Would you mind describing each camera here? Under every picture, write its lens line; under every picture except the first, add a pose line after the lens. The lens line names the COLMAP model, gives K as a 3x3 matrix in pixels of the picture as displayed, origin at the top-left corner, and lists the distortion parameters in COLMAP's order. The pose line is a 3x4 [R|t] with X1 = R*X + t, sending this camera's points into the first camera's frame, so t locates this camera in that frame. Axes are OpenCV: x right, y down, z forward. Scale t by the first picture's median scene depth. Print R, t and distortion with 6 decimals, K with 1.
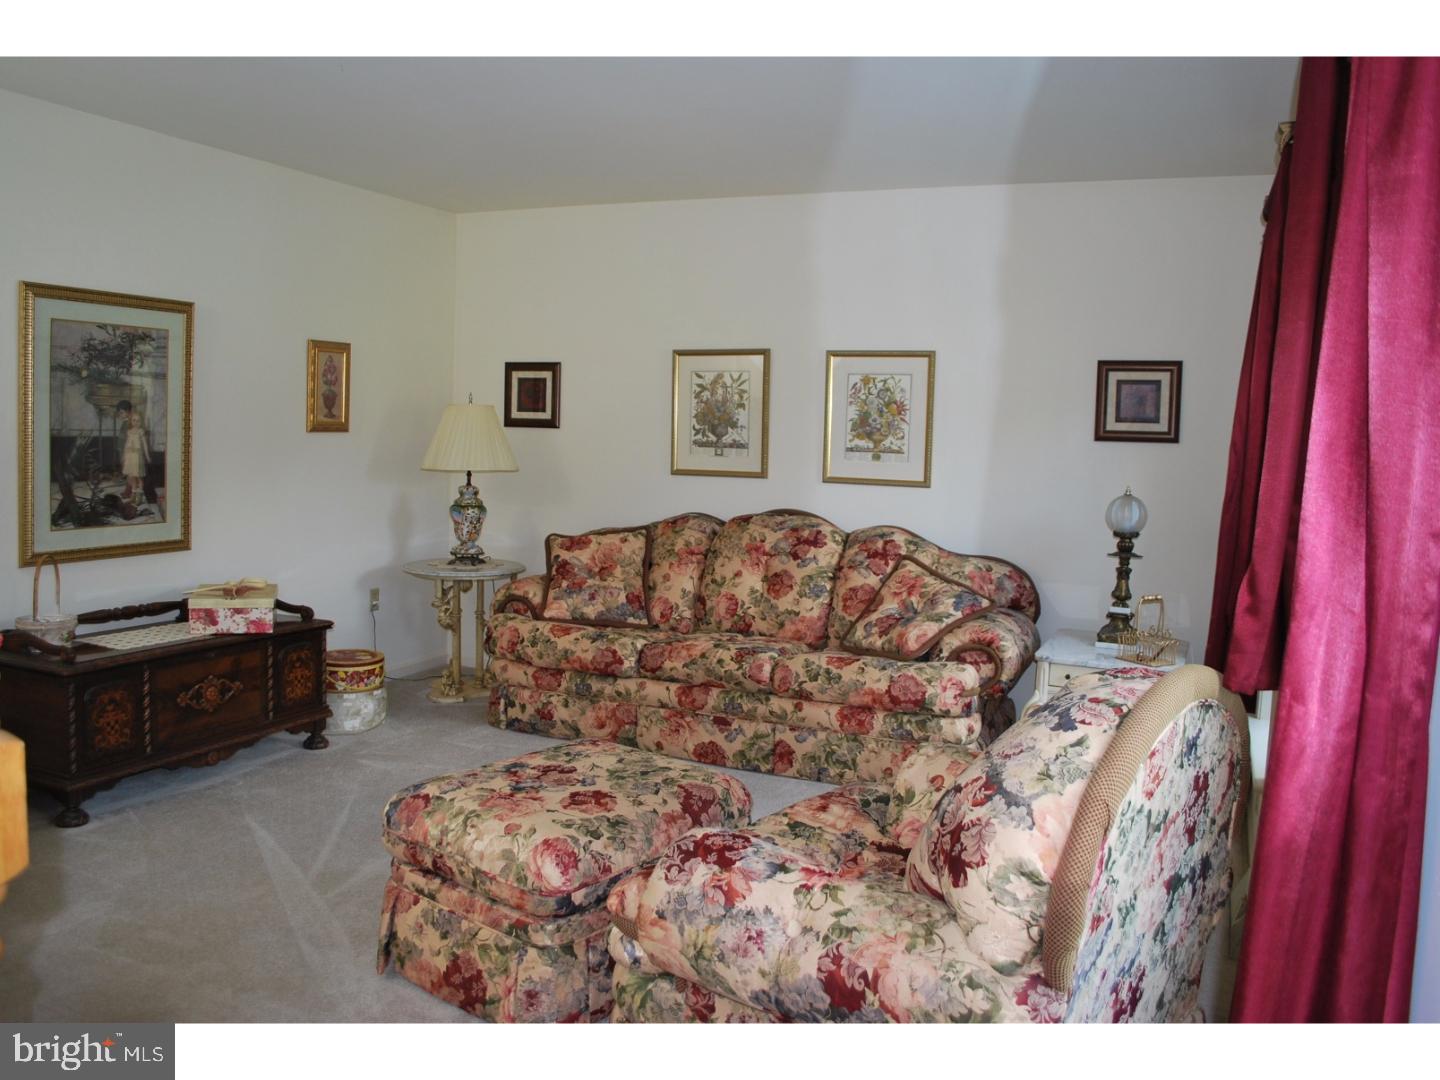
lens RADIAL K [[1156.5, 0, 716.9], [0, 1156.5, 536.2], [0, 0, 1]] dist [-0.082206, 0.002081]
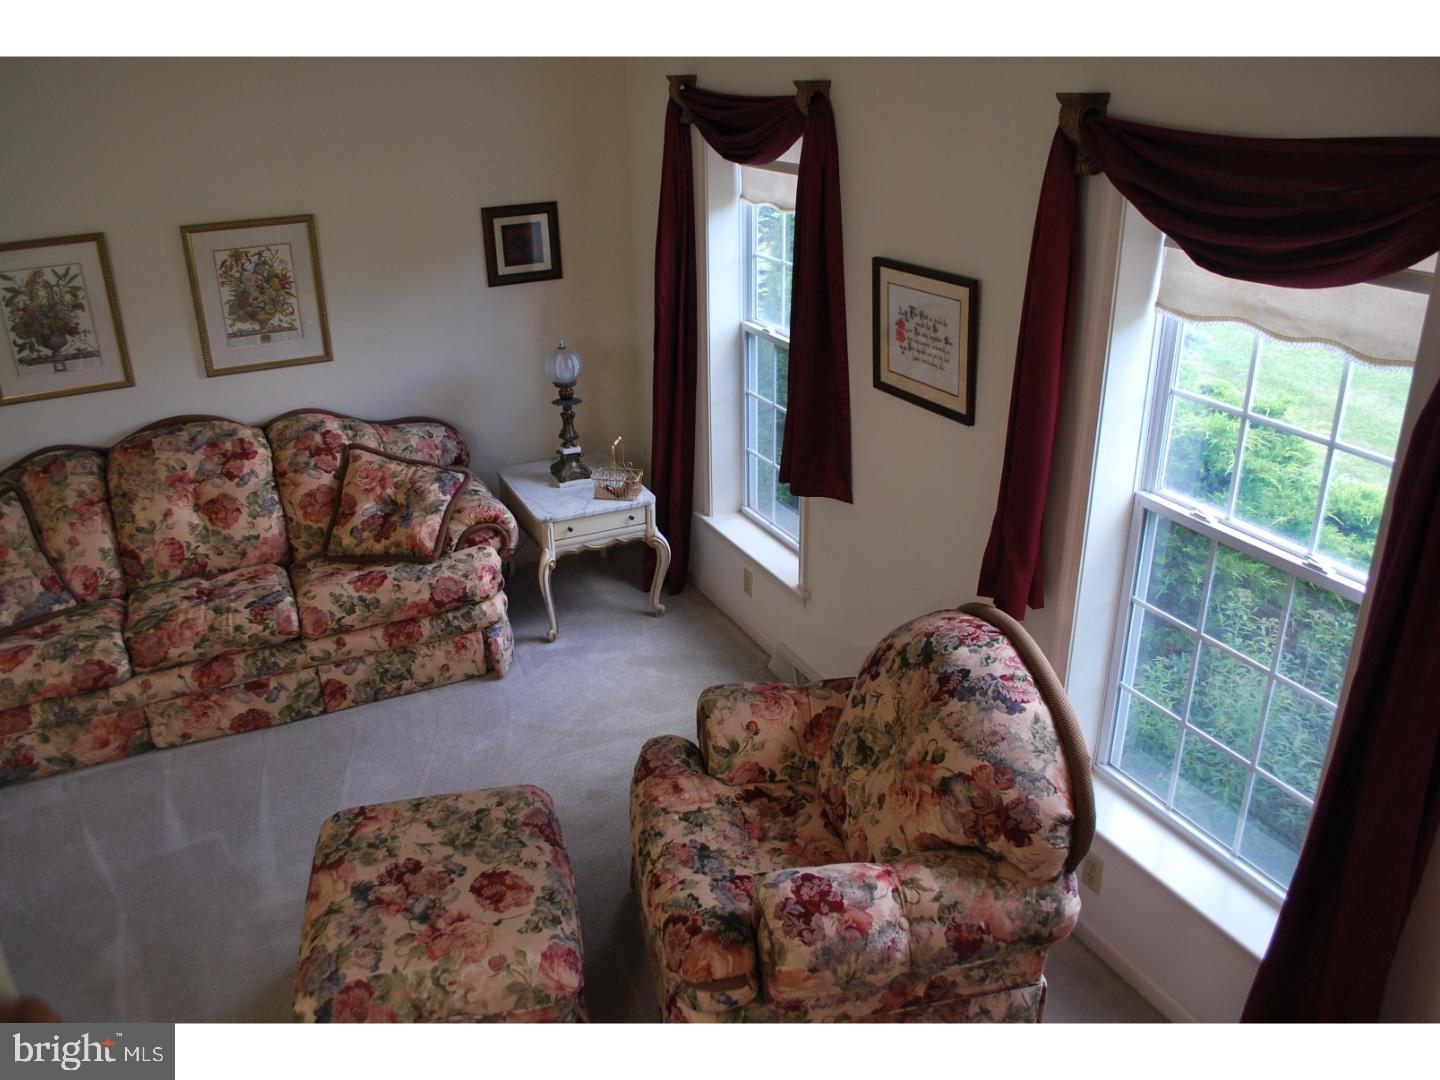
lens RADIAL K [[1156.5, 0, 716.9], [0, 1156.5, 536.2], [0, 0, 1]] dist [-0.082206, 0.002081]
pose [[0.628673, -0.347913, 0.695505, -0.335496], [0.100012, 0.923089, 0.371356, -0.236823], [-0.771212, -0.163903, 0.615117, 0.164865]]
